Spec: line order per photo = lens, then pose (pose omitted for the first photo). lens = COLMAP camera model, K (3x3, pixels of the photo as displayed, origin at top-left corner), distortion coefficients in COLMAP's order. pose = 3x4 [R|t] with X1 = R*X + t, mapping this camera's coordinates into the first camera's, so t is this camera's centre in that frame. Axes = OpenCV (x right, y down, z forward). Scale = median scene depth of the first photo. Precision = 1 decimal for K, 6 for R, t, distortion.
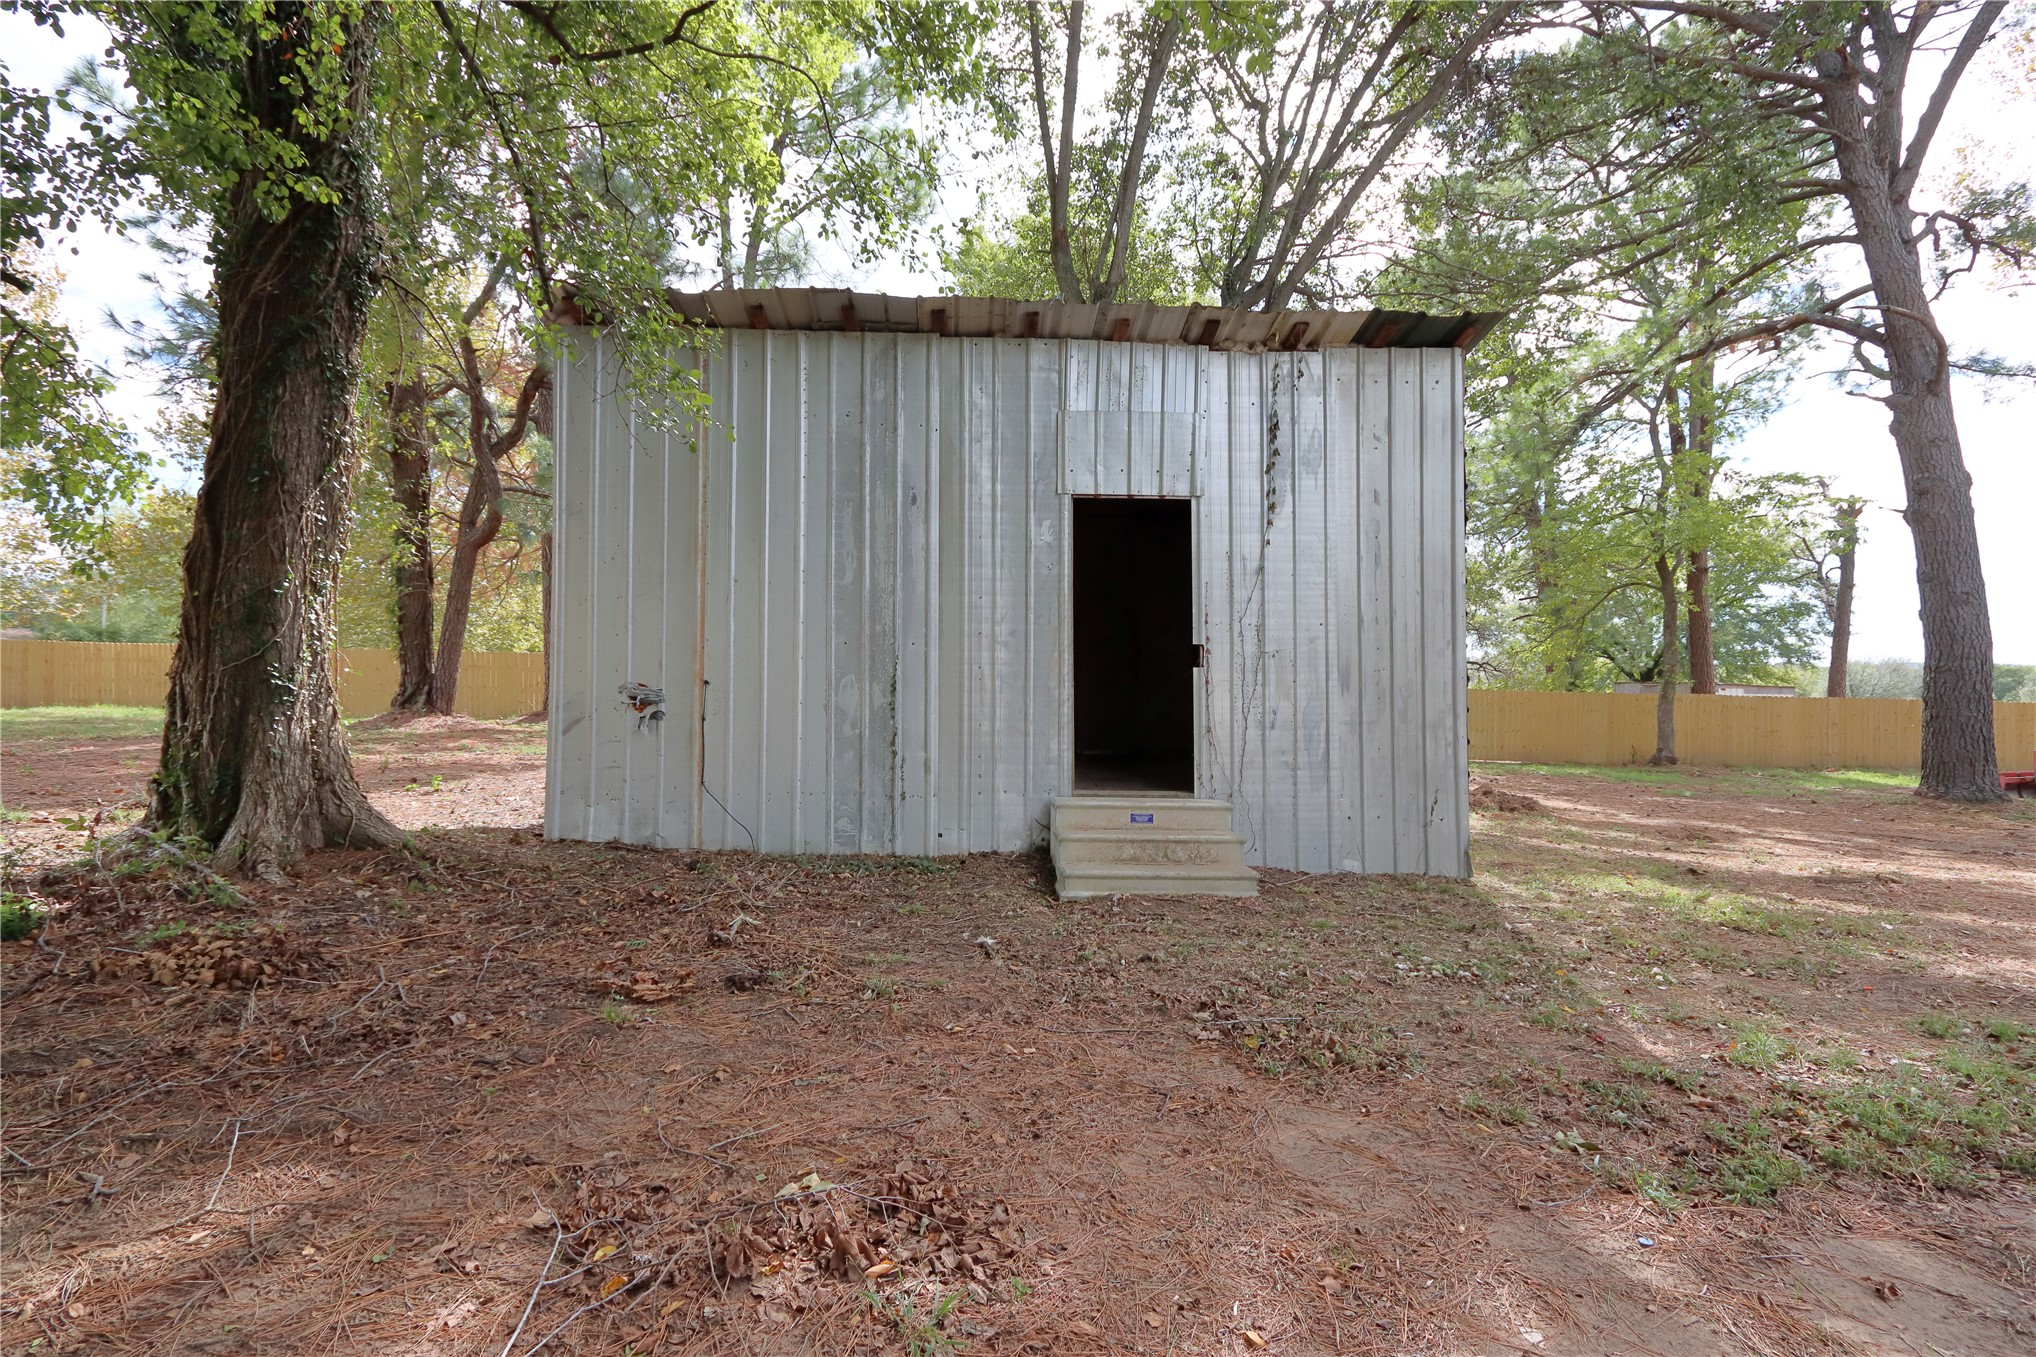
lens RADIAL K [[934.5, 0, 1028.2], [0, 934.5, 679.7], [0, 0, 1]] dist [-0.000634, -0.001200]
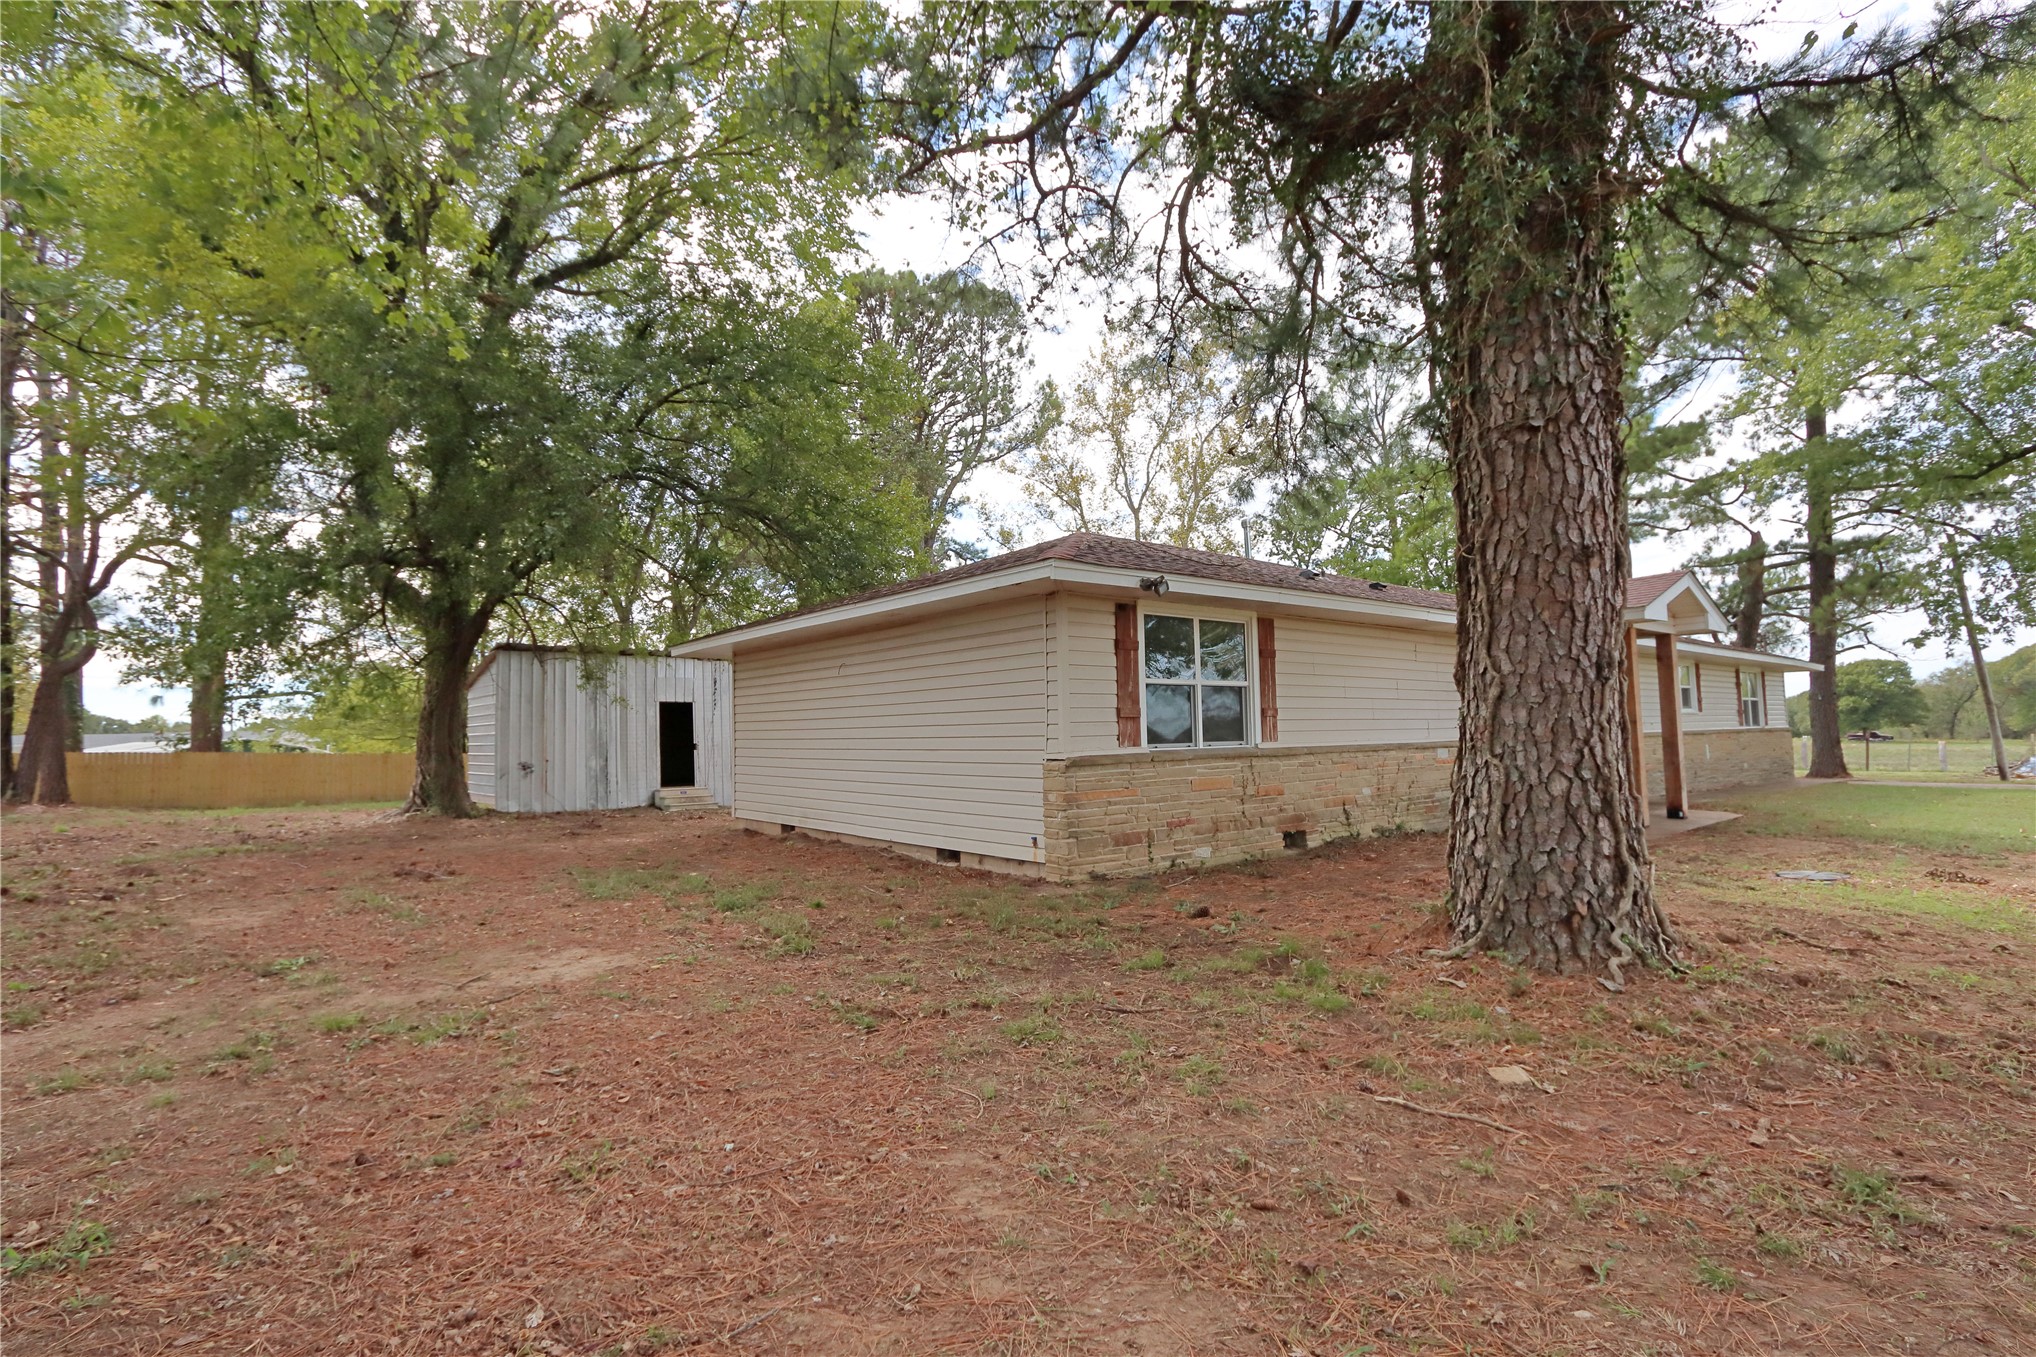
lens RADIAL K [[934.5, 0, 1015.9], [0, 934.5, 680.0], [0, 0, 1]] dist [-0.000634, -0.001200]
pose [[0.767951, 0.010335, 0.640425, -1.161822], [0.029454, 0.998242, -0.051428, -0.060635], [-0.639831, 0.058357, 0.766297, -2.519660]]
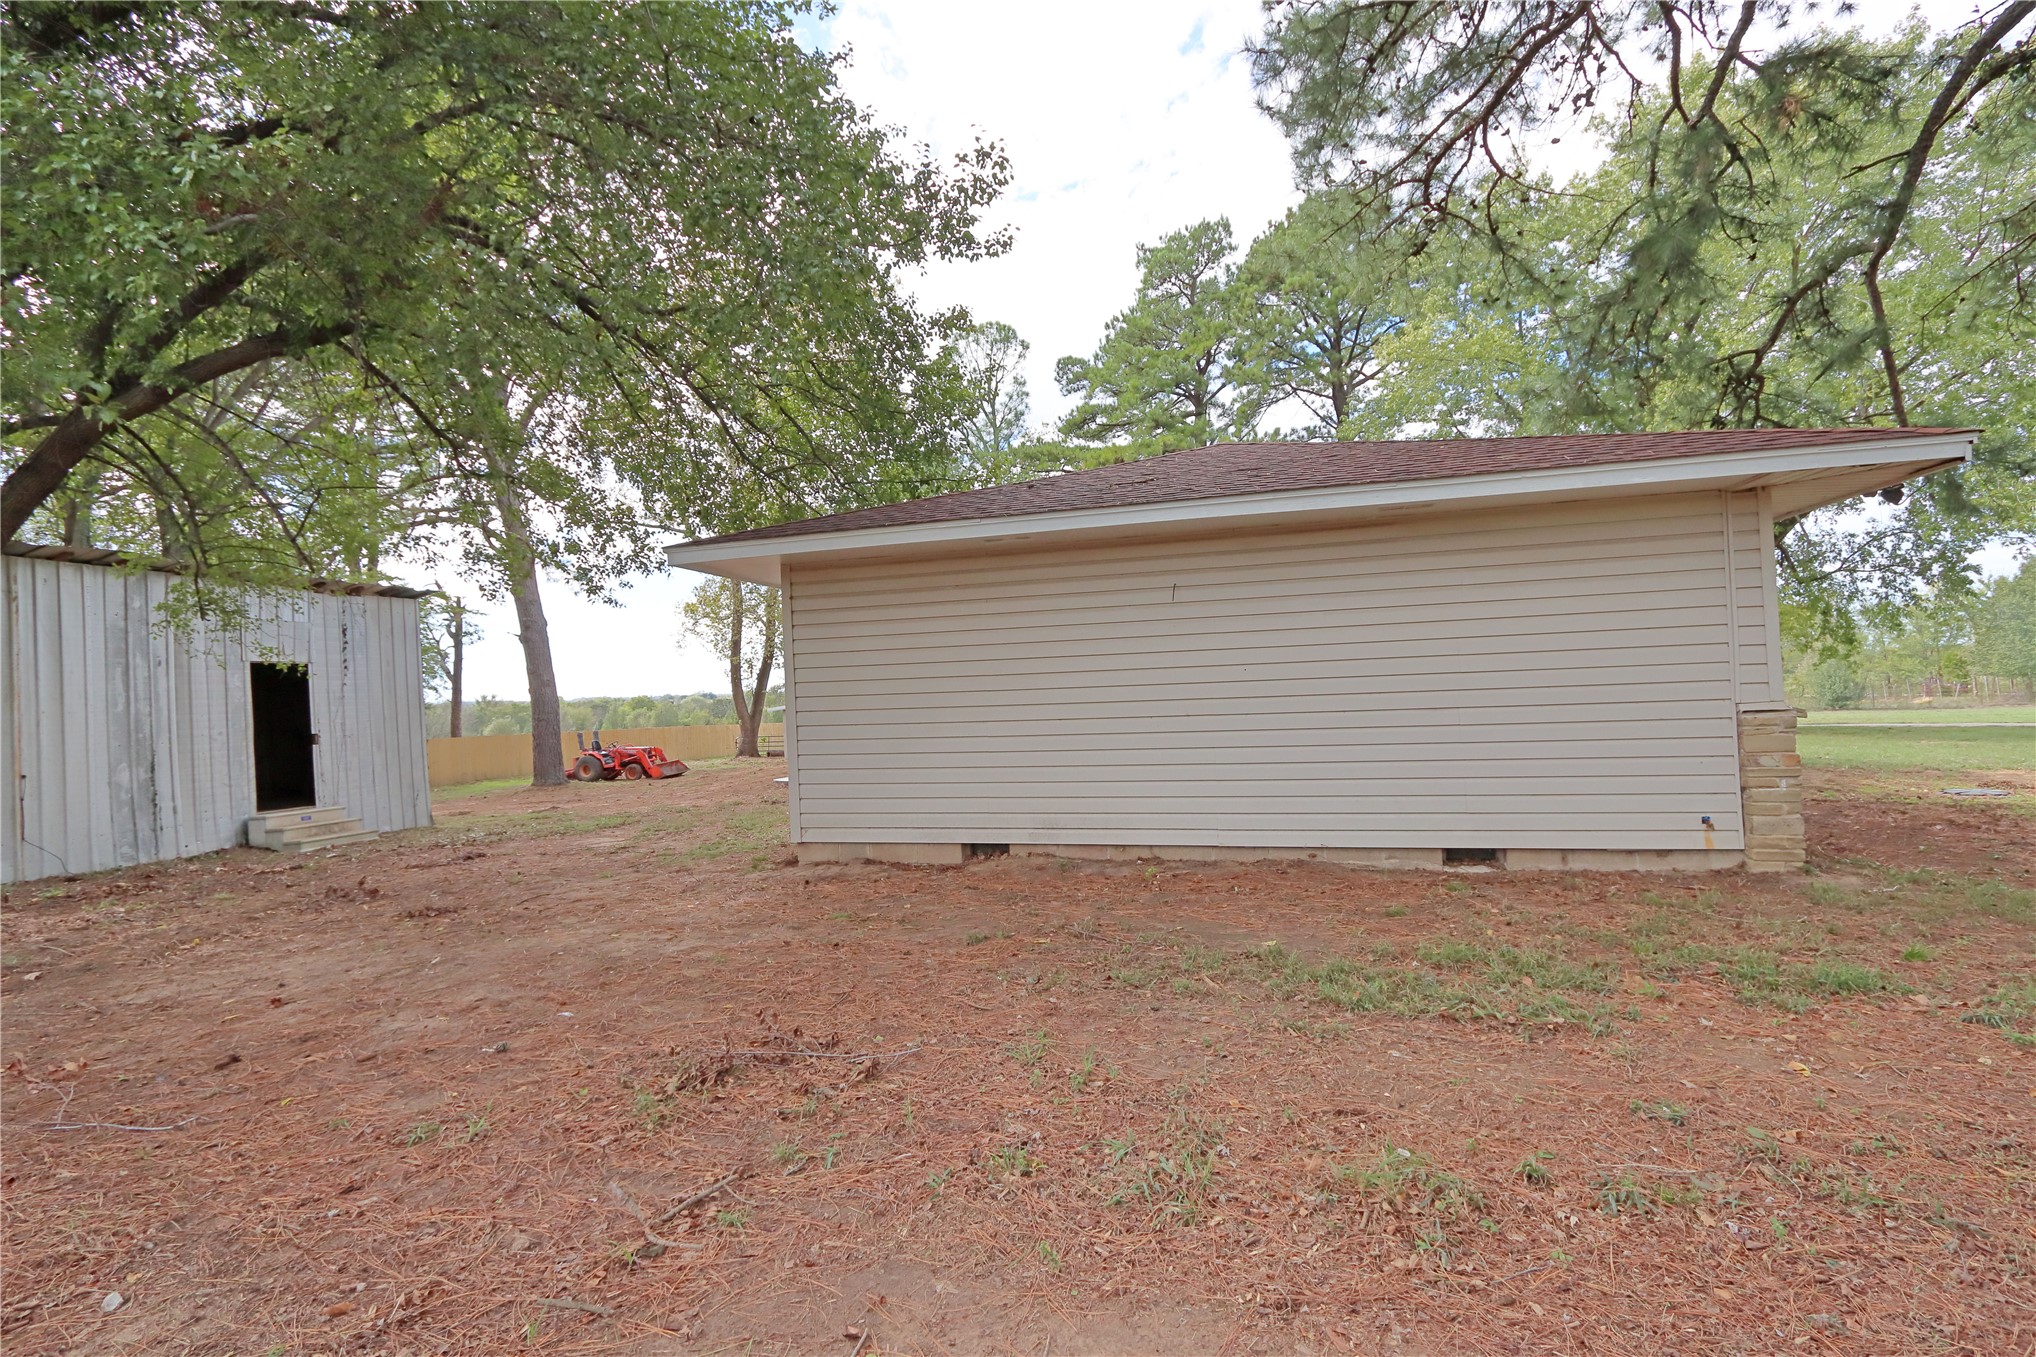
lens RADIAL K [[934.5, 0, 1019.8], [0, 934.5, 675.3], [0, 0, 1]] dist [-0.000634, -0.001200]
pose [[0.257386, -0.006195, 0.966289, -1.439943], [0.046068, 0.998921, -0.005867, -0.084284], [-0.965210, 0.046025, 0.257393, -1.075512]]
